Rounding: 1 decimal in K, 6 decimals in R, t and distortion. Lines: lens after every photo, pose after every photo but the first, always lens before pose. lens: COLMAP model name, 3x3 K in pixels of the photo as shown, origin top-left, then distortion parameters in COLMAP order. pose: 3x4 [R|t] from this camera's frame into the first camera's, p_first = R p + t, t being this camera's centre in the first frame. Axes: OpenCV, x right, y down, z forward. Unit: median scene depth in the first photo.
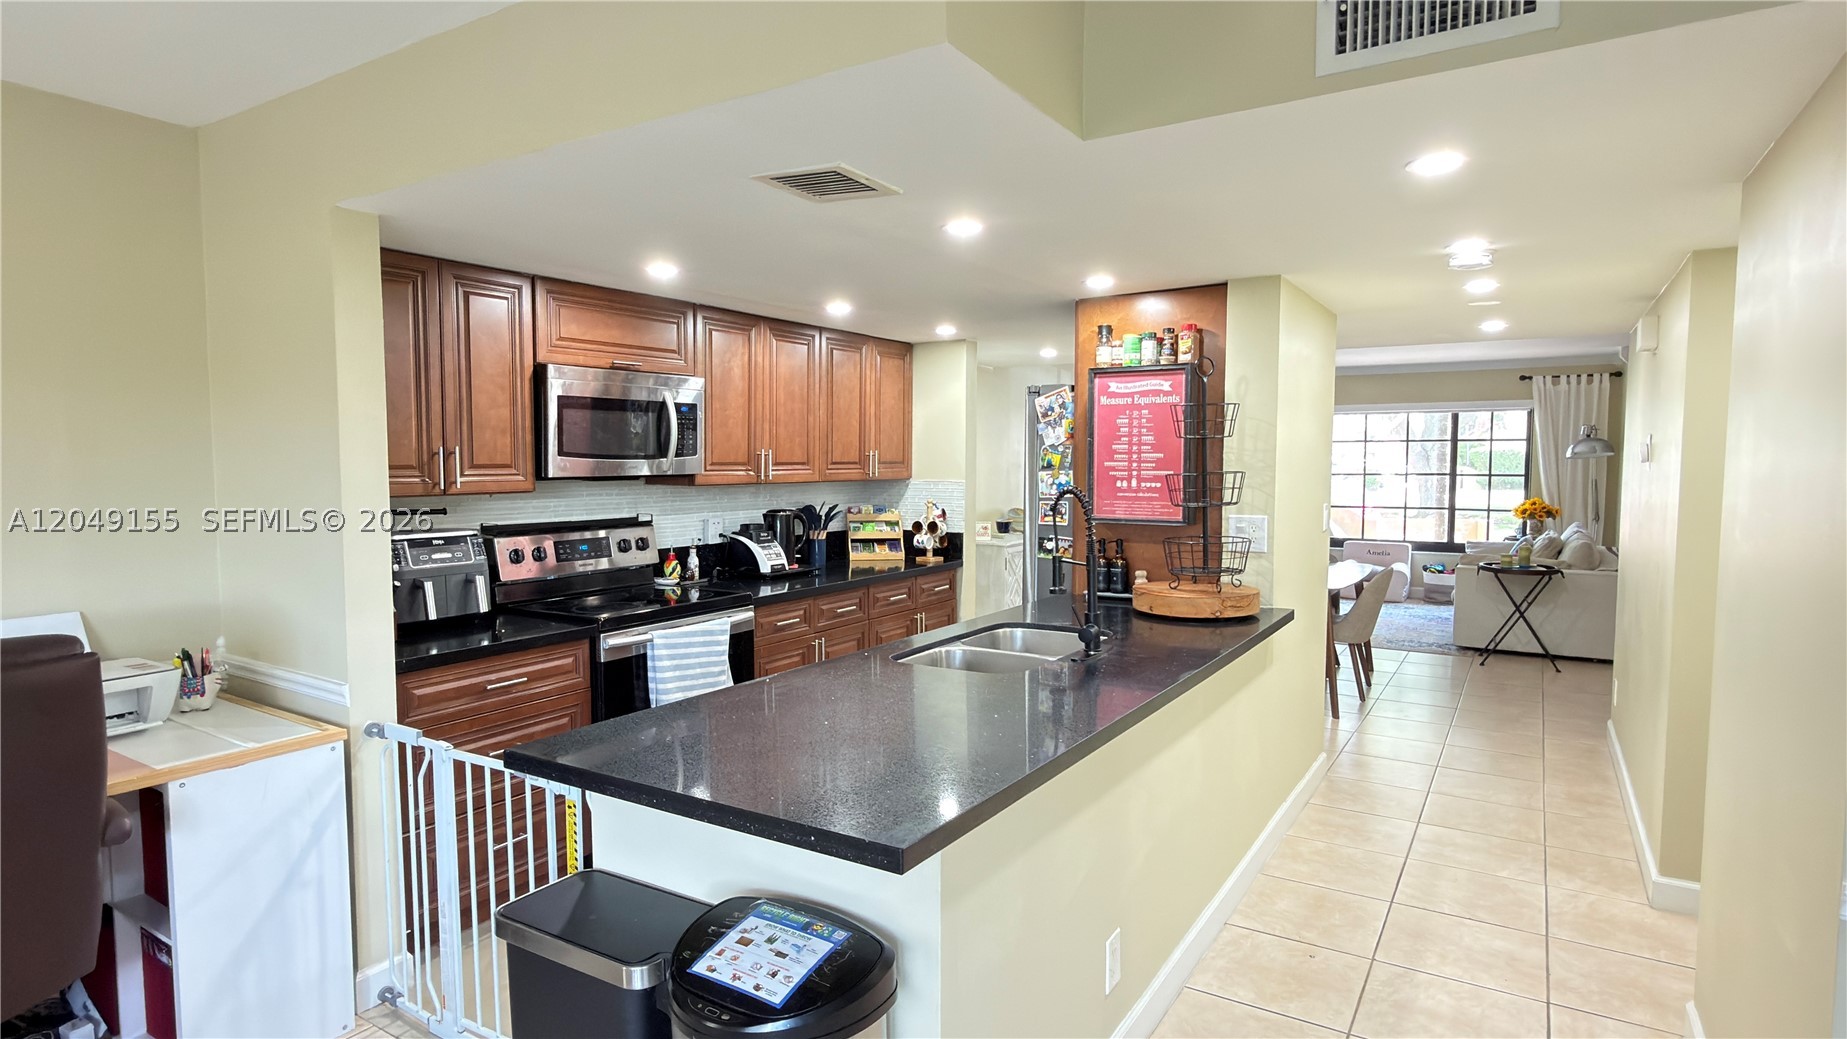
lens RADIAL K [[966.2, 0, 923.0], [0, 966.2, 522.5], [0, 0, 1]] dist [-0.000346, 0.000091]
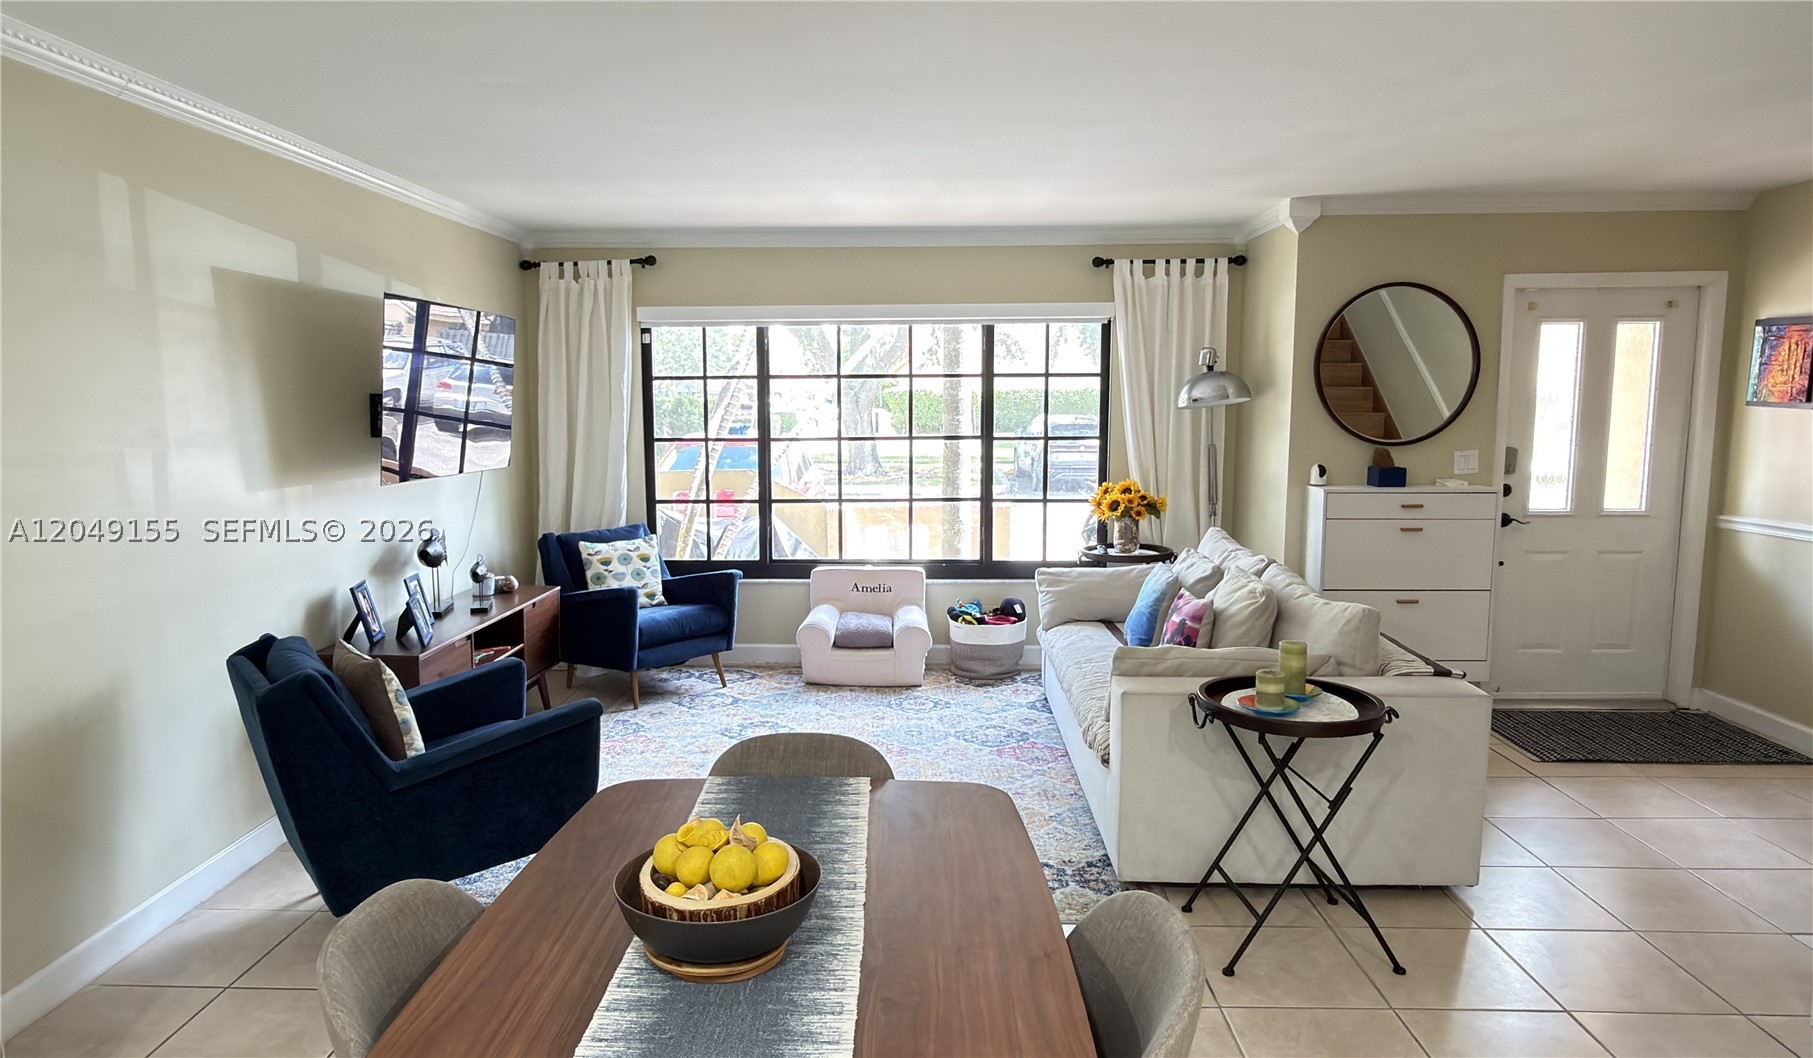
lens RADIAL K [[1094.3, 0, 877.6], [0, 1094.3, 527.4], [0, 0, 1]] dist [-0.000551, 0.000118]
pose [[0.863165, -0.063886, 0.500864, 0.443087], [0.037215, 0.997315, 0.063075, -0.099511], [-0.503549, -0.035805, 0.863225, 1.215526]]
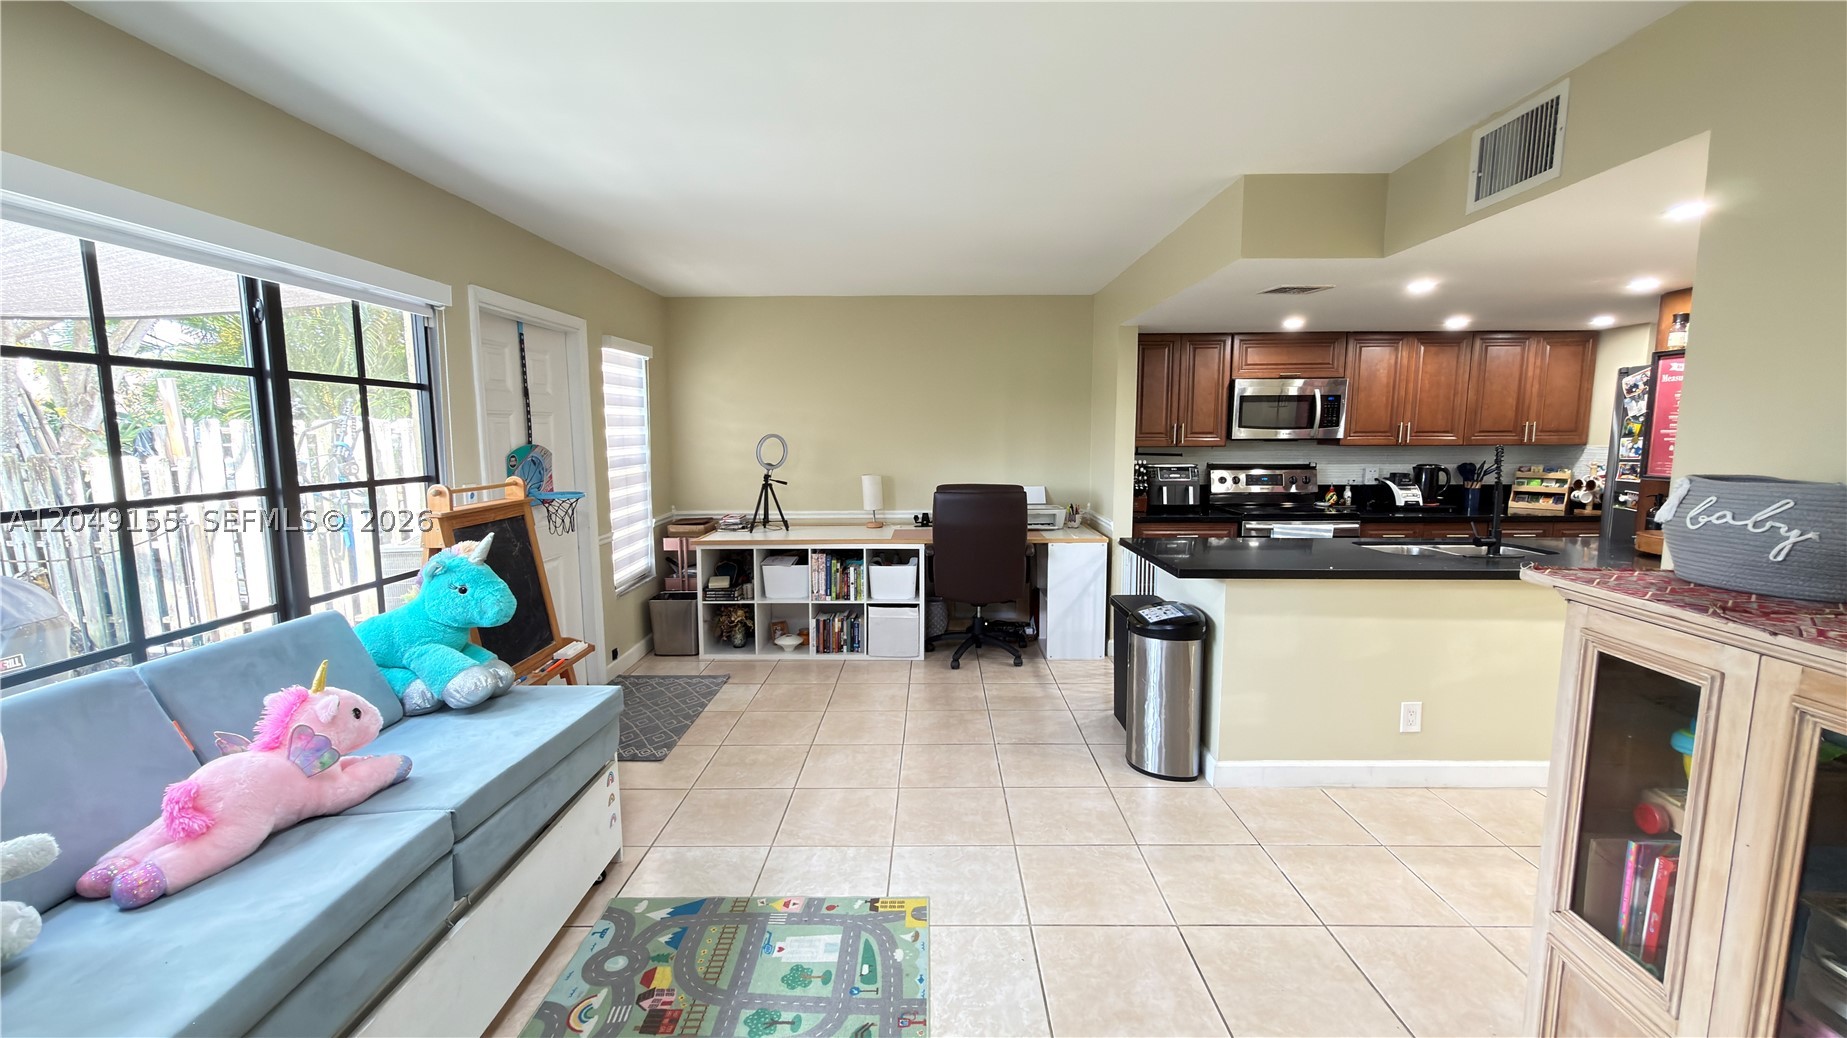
lens RADIAL K [[736.8, 0, 925.0], [0, 736.8, 517.9], [0, 0, 1]] dist [0.000325, -0.000224]
pose [[0.527325, 0.096921, -0.844117, 0.455612], [-0.052873, 0.995290, 0.081249, 0.019189], [0.848017, 0.001787, 0.529966, -0.247162]]
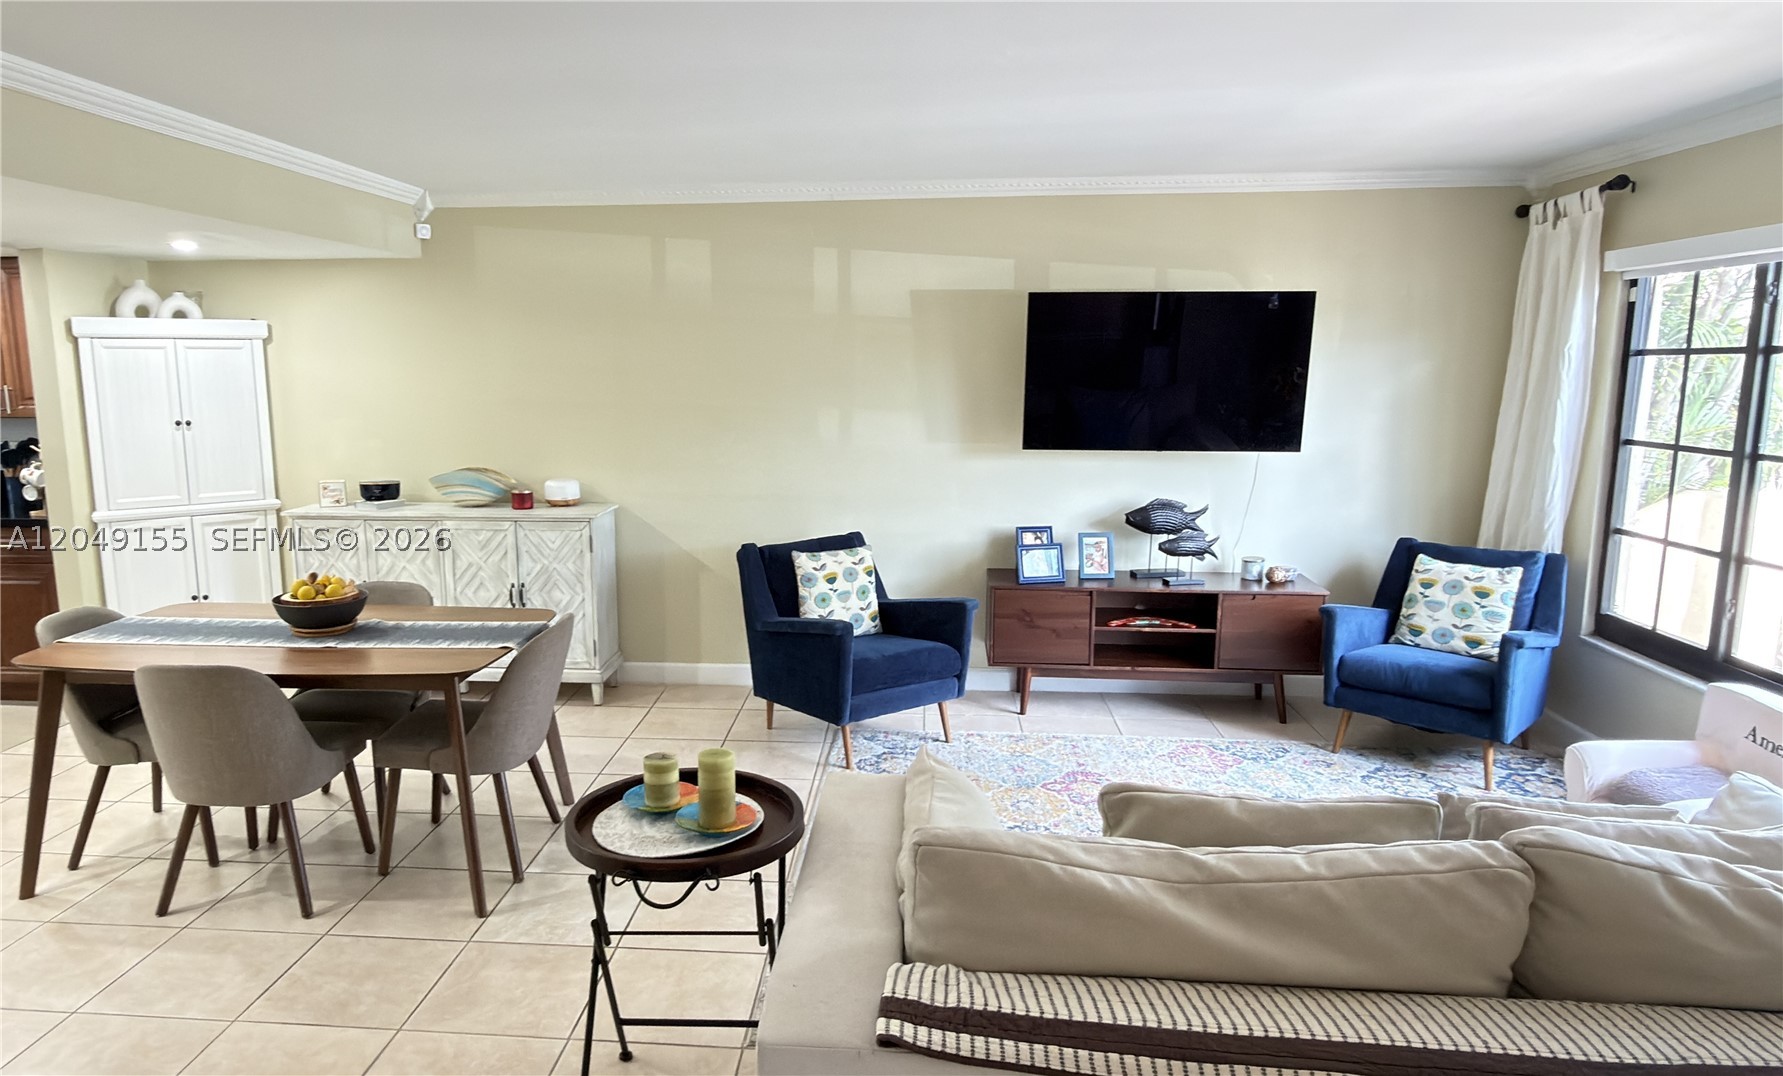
lens RADIAL K [[1102.7, 0, 825.5], [0, 1102.7, 535.5], [0, 0, 1]] dist [-0.000014, -0.000340]
pose [[0.459763, 0.138323, -0.877203, 1.565931], [-0.056361, 0.990348, 0.126625, -0.138973], [0.886252, -0.008777, 0.463121, 1.527027]]
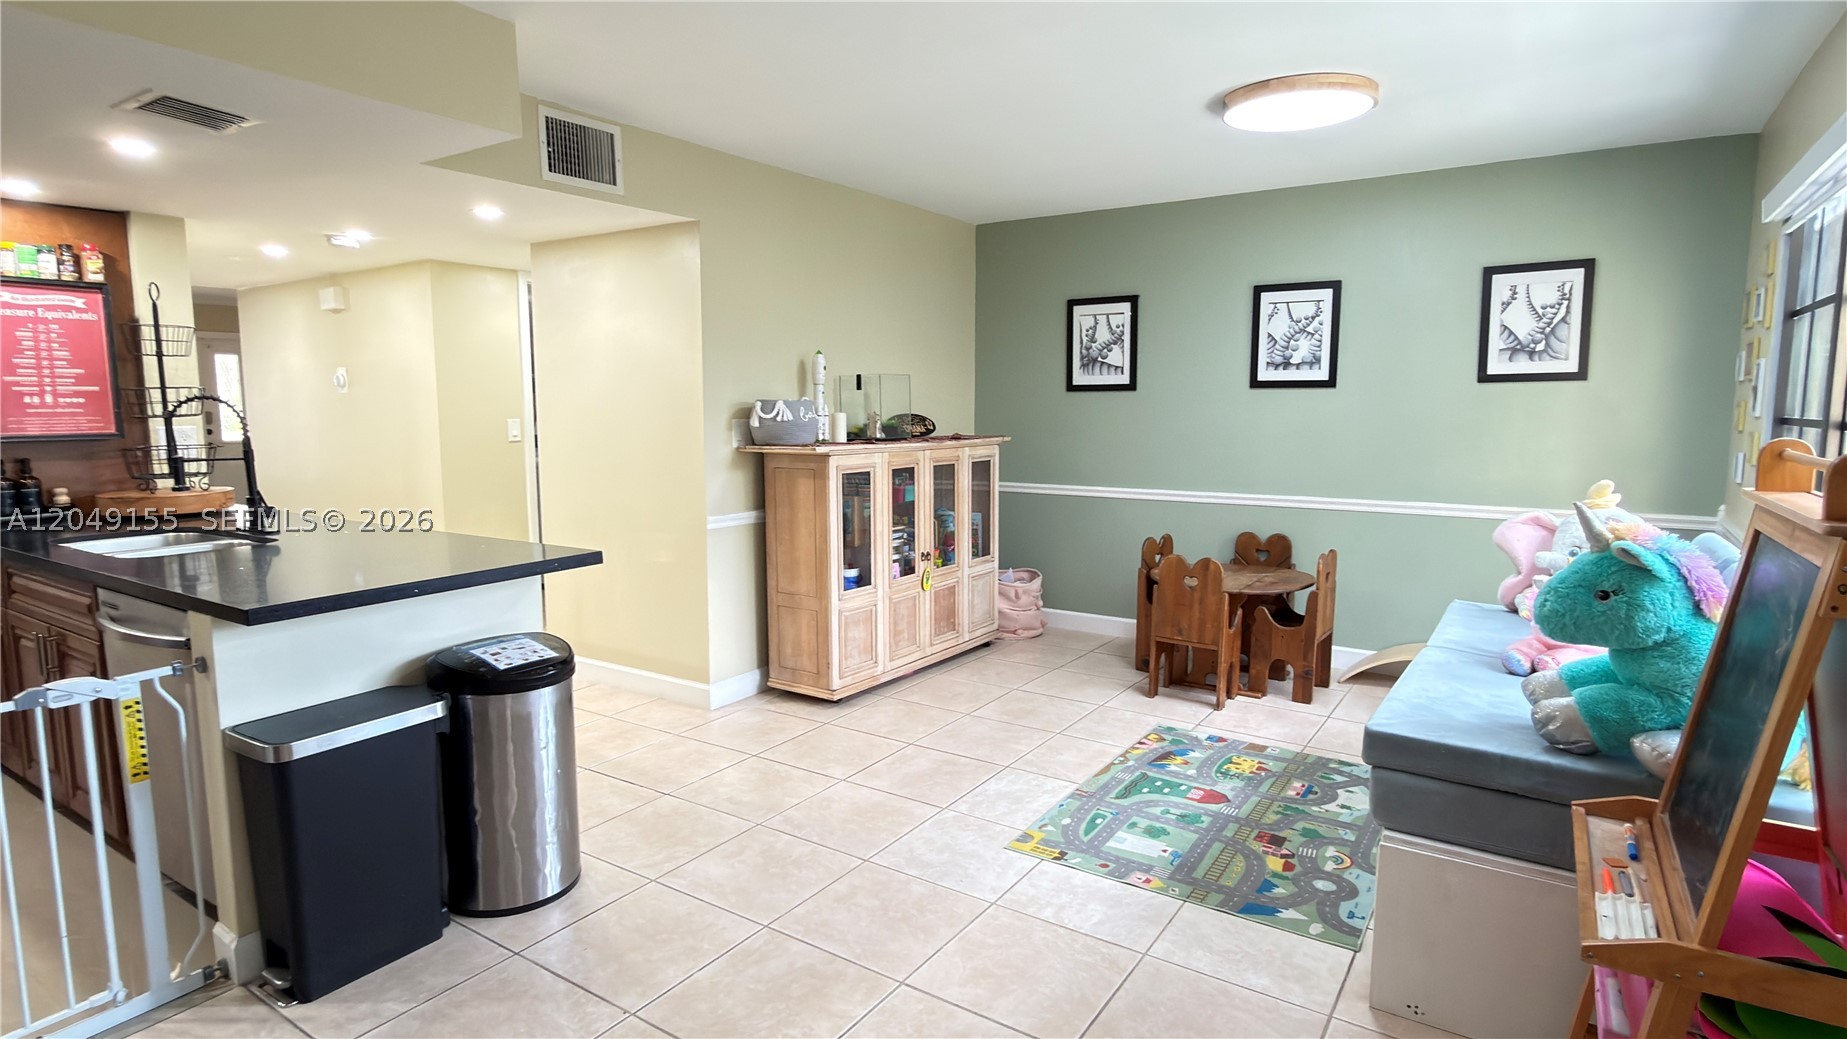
lens RADIAL K [[964.9, 0, 920.7], [0, 964.9, 519.8], [0, 0, 1]] dist [0.000393, 0.001300]
pose [[0.025063, -0.120344, 0.992416, -0.687907], [0.068960, 0.990571, 0.118379, 0.024022], [-0.997305, 0.065470, 0.033126, 0.080899]]
